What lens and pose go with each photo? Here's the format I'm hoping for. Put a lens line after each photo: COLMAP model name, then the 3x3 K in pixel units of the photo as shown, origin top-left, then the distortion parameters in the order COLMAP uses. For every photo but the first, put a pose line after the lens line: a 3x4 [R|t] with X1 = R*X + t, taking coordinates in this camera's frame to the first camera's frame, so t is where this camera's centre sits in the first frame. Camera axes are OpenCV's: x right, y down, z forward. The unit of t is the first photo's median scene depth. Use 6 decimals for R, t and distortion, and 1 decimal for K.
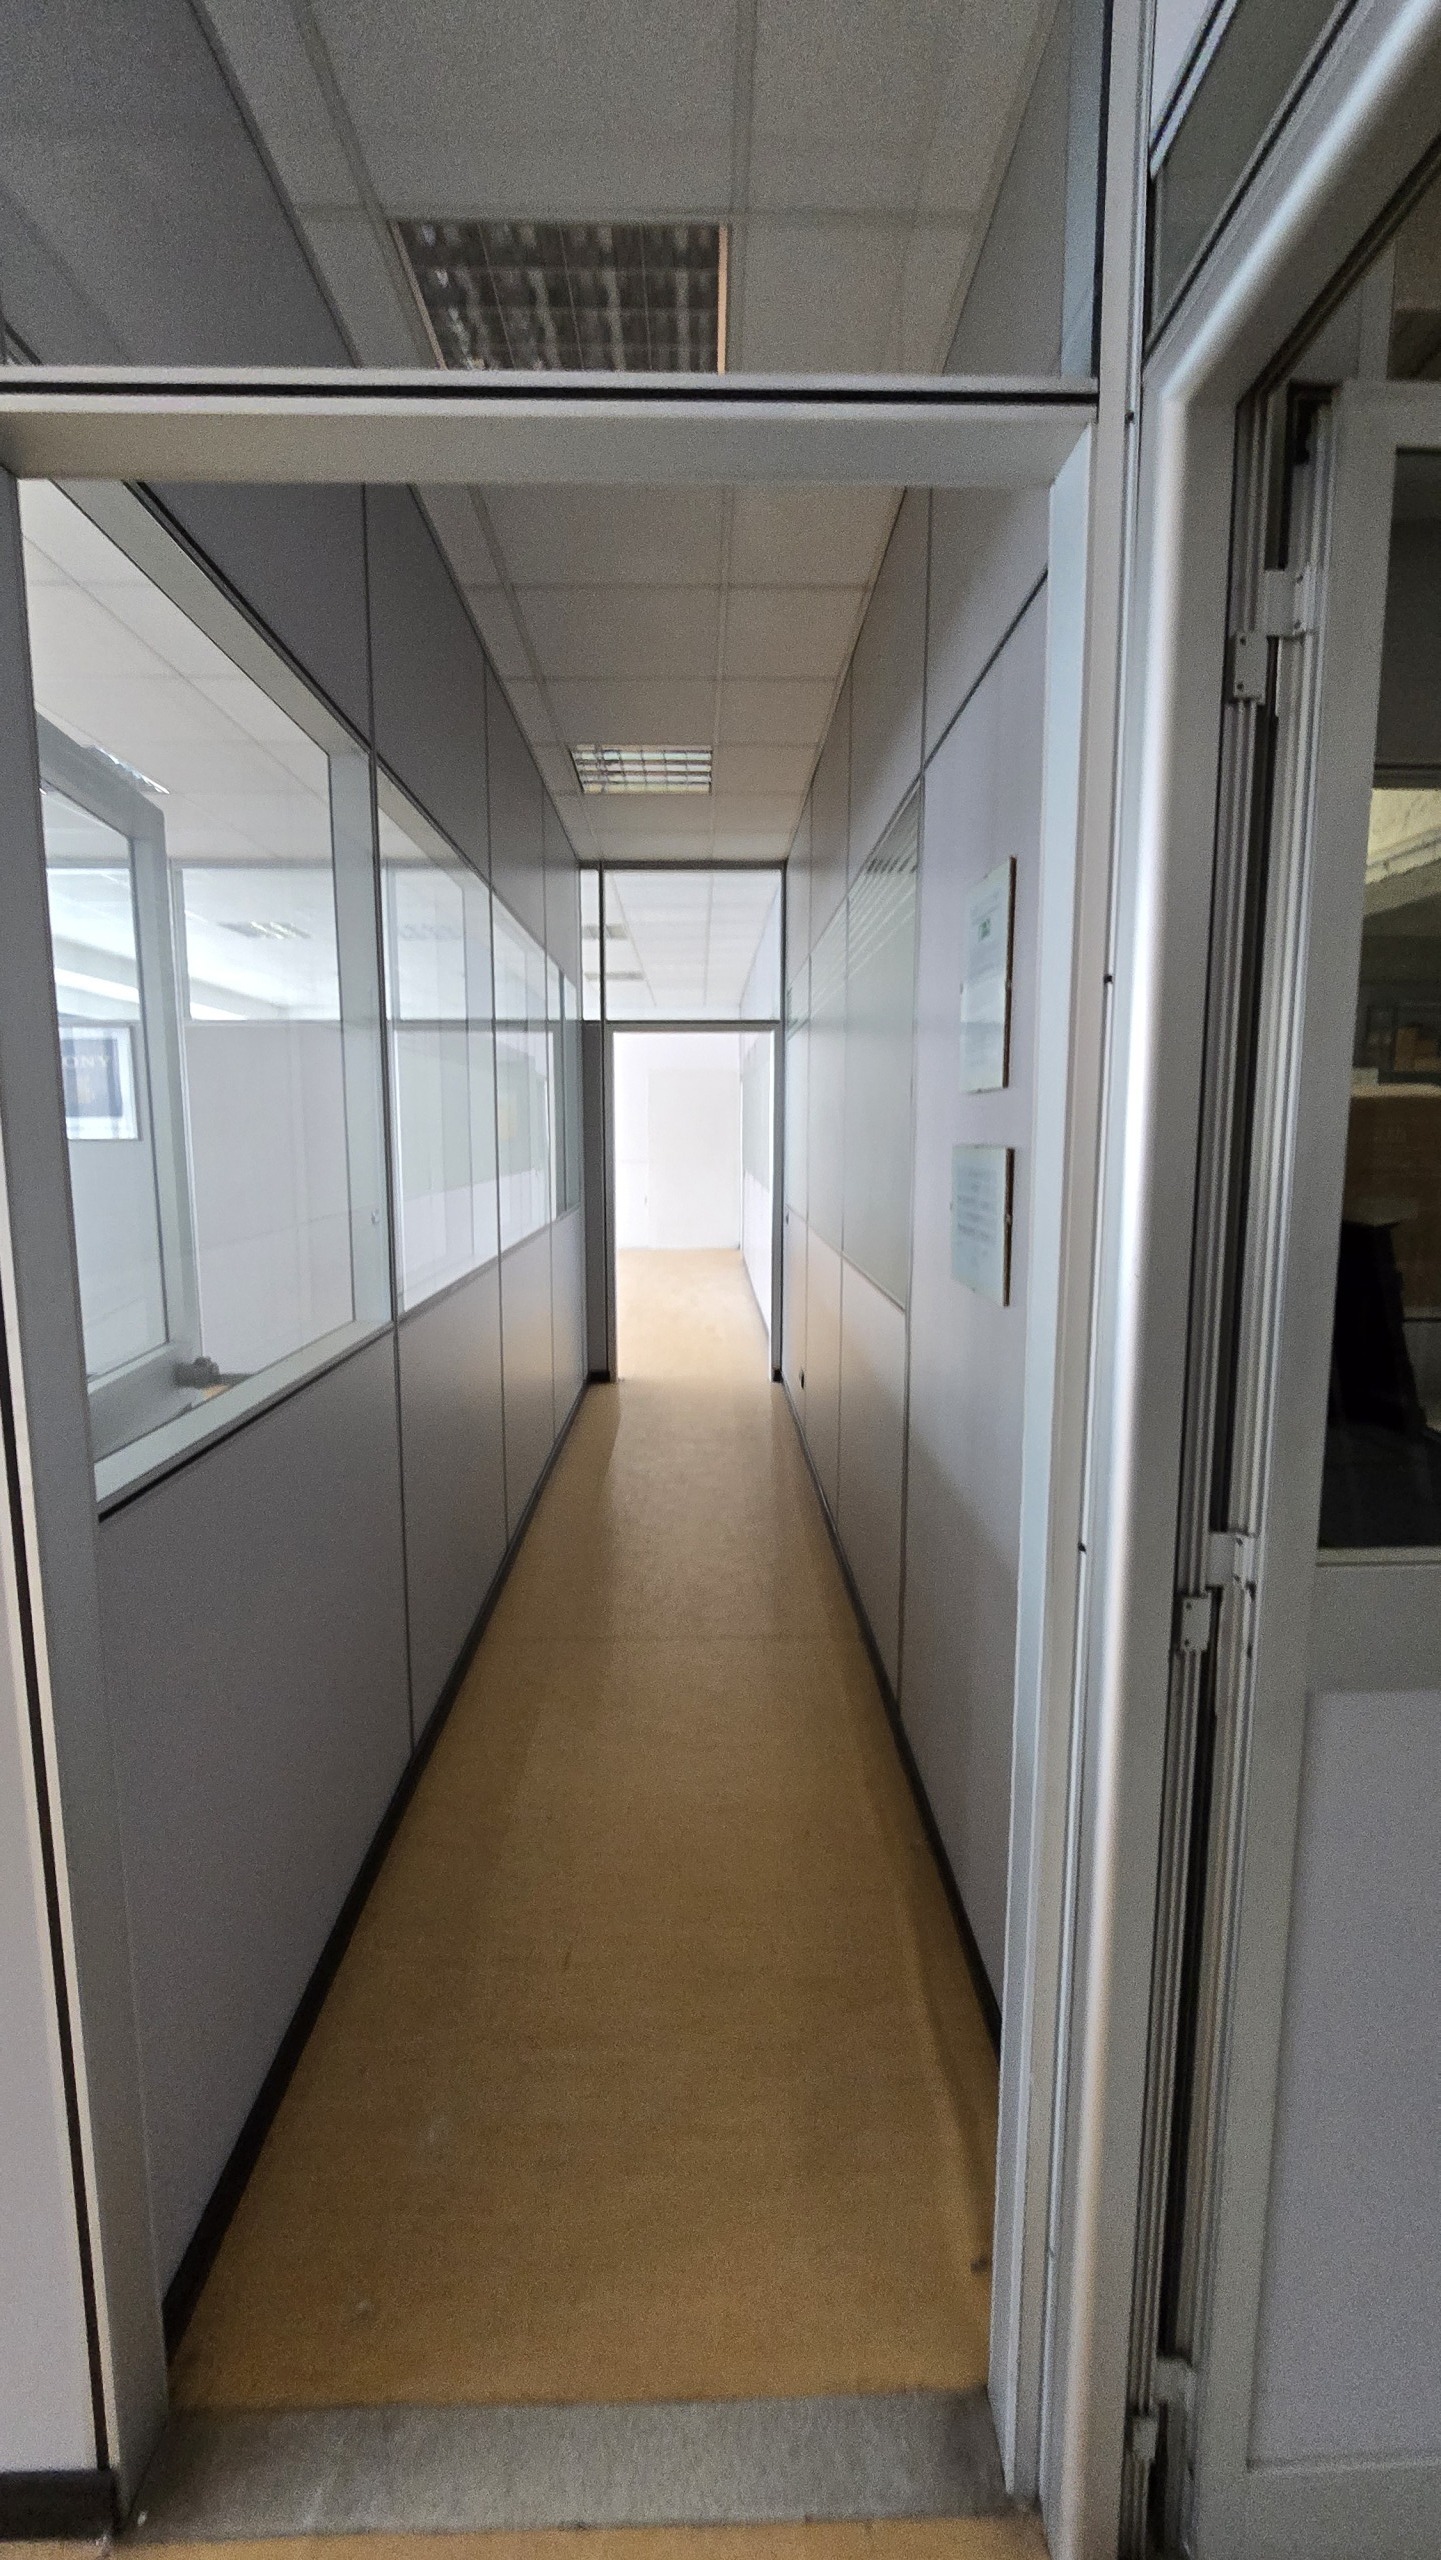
lens RADIAL K [[1055.2, 0, 712.8], [0, 1055.2, 1255.6], [0, 0, 1]] dist [-0.002061, 0.000201]
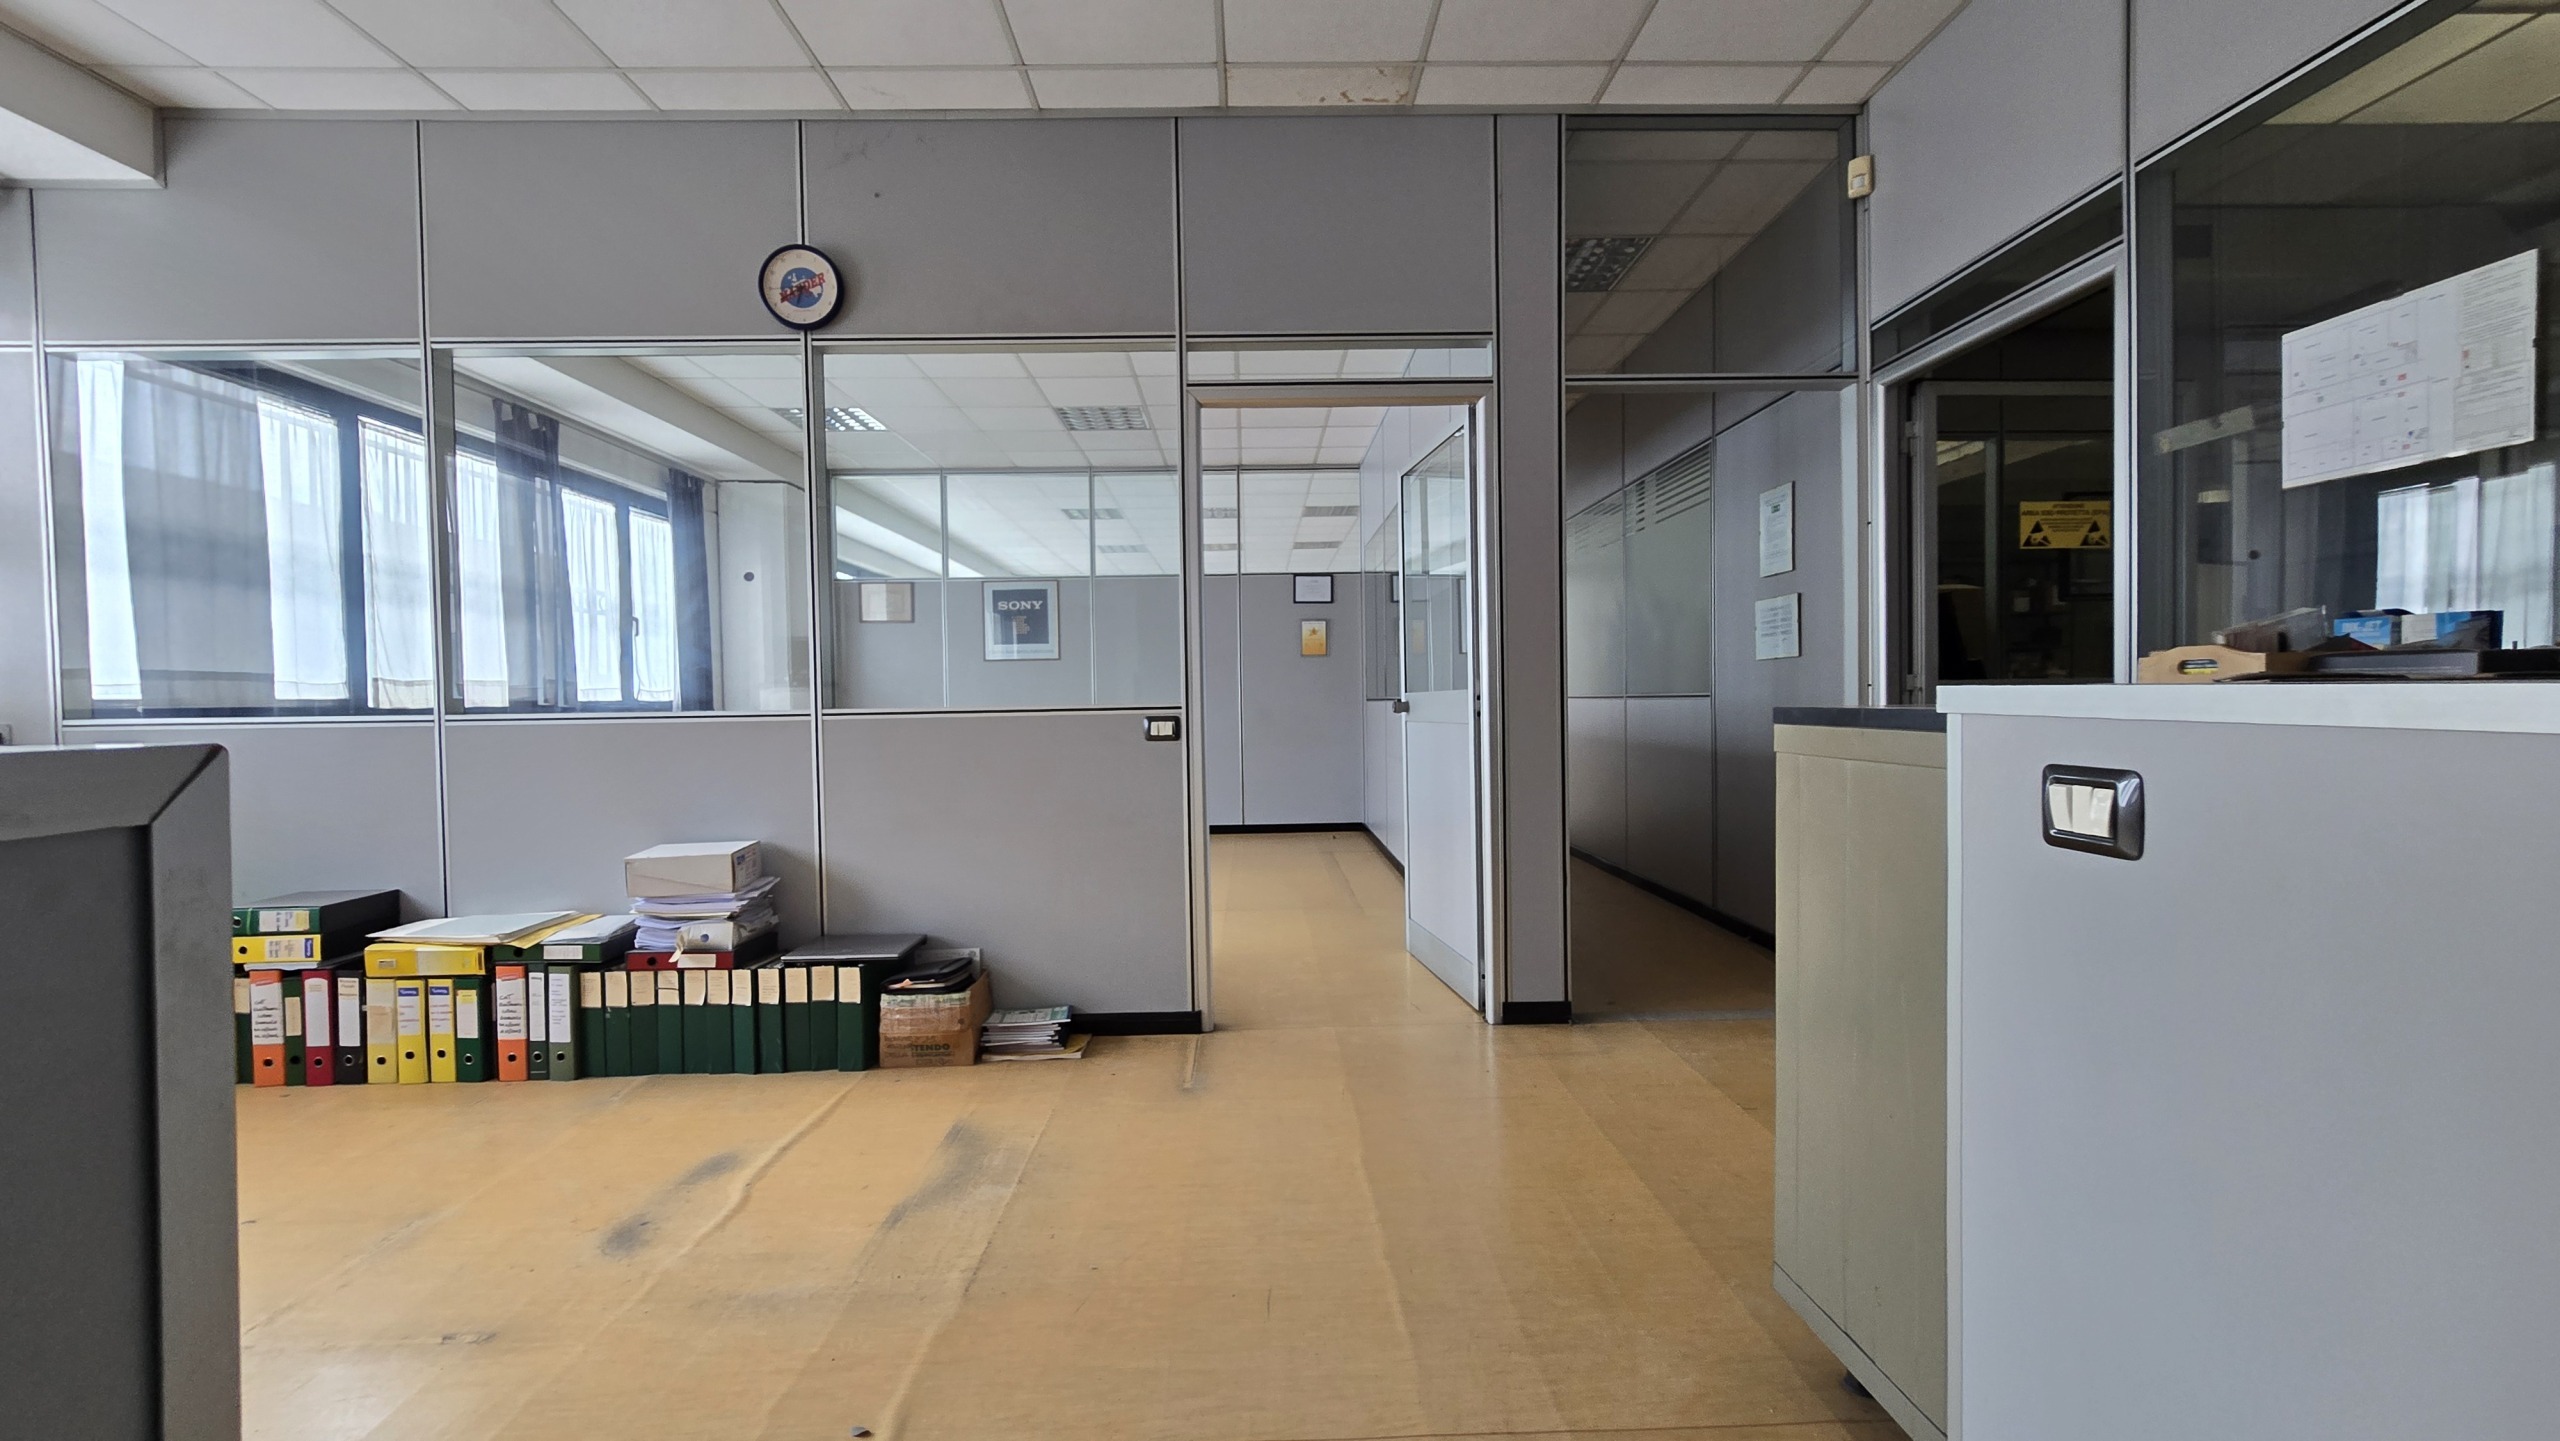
lens RADIAL K [[1055.2, 0, 1280.0], [0, 1055.2, 720.5], [0, 0, 1]] dist [-0.002061, 0.000201]
pose [[0.999701, -0.017915, -0.016642, -1.692560], [0.016243, 0.995279, -0.095691, 0.765483], [0.018278, 0.095392, 0.995272, -2.735833]]
